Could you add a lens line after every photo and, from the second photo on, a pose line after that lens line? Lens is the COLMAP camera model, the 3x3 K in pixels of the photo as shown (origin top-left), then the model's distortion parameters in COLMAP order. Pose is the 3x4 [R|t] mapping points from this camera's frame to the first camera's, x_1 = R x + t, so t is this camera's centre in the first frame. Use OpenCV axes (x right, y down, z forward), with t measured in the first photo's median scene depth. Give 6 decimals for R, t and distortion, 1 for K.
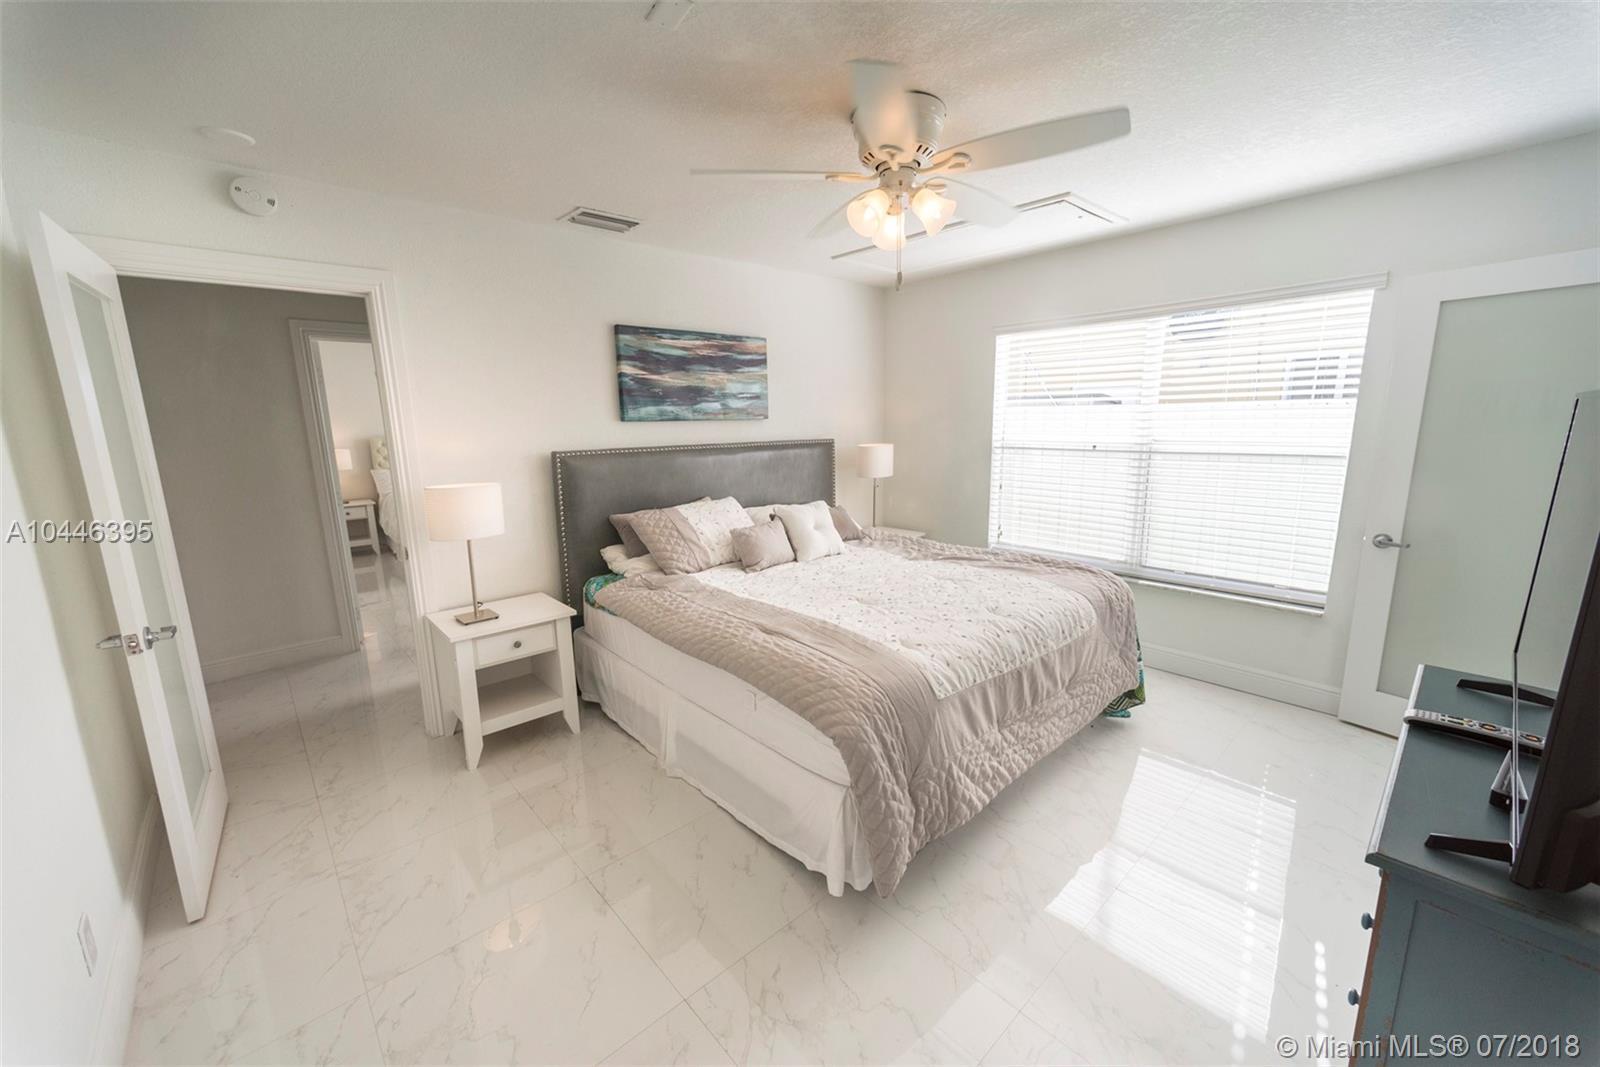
lens RADIAL K [[653.6, 0, 802.5], [0, 653.6, 511.3], [0, 0, 1]] dist [0.010436, -0.000179]
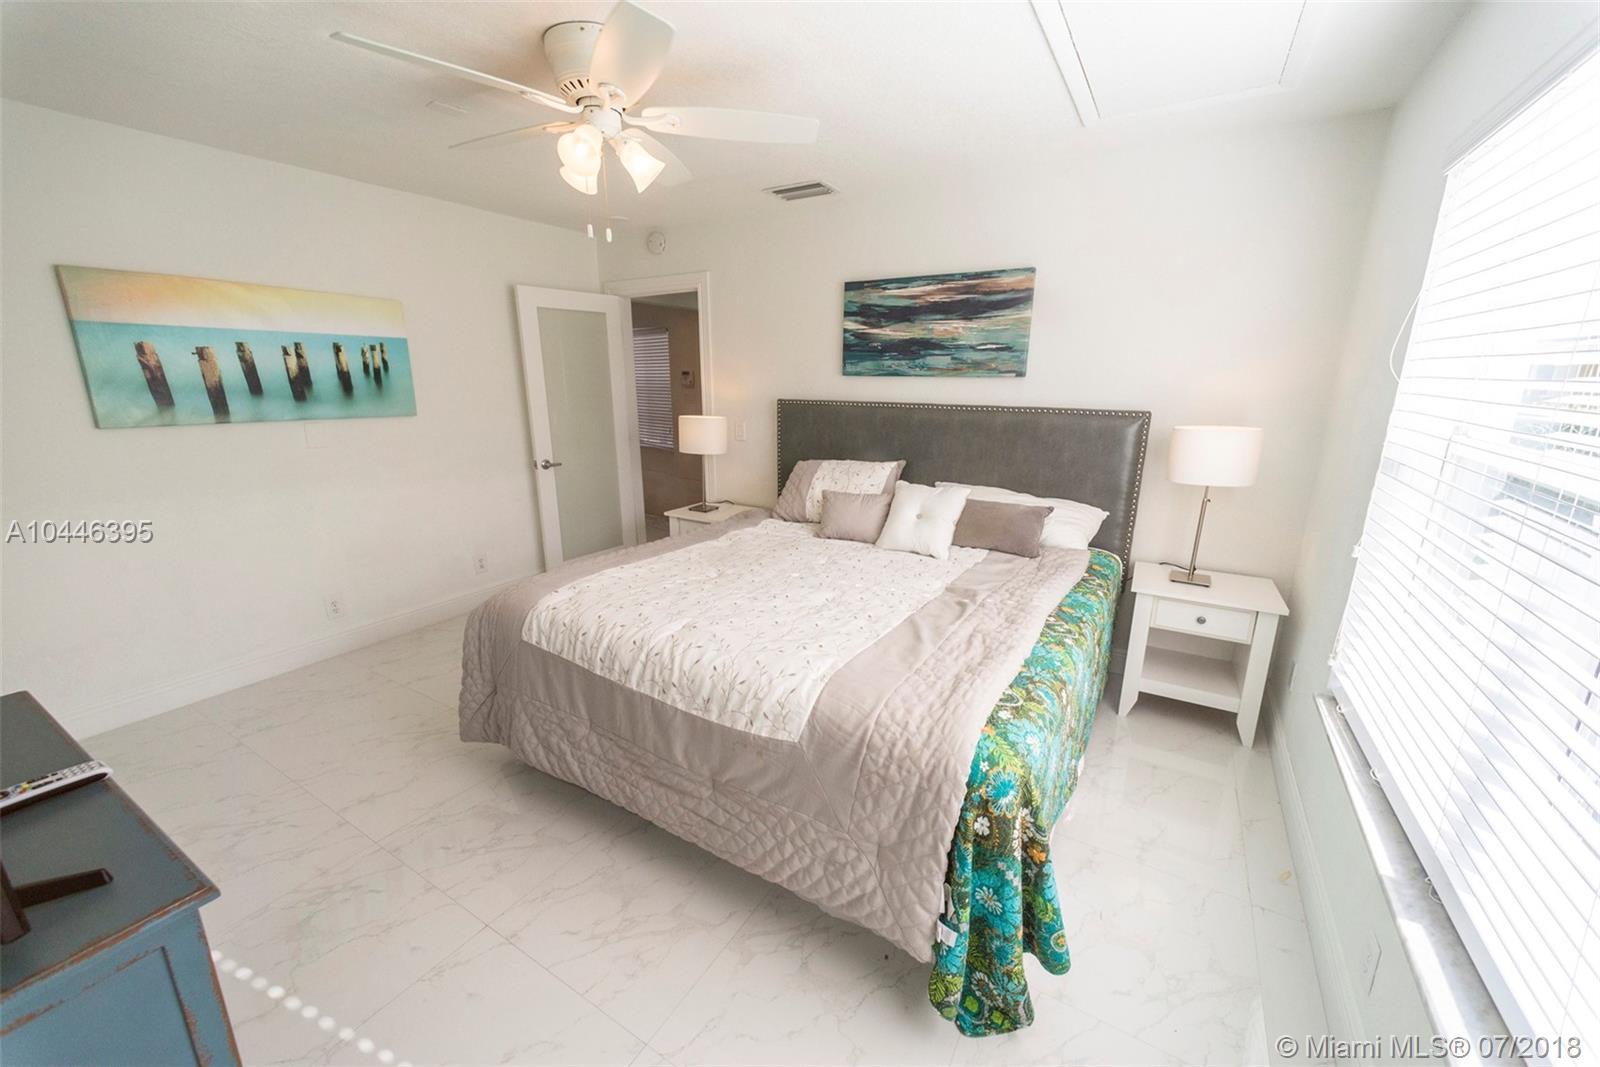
lens RADIAL K [[619.6, 0, 796.5], [0, 619.6, 531.5], [0, 0, 1]] dist [0.010638, -0.000916]
pose [[0.297397, 0.251172, -0.921123, 0.658519], [-0.147453, 0.965283, 0.215607, -0.092062], [0.943299, 0.071701, 0.324109, 0.576137]]
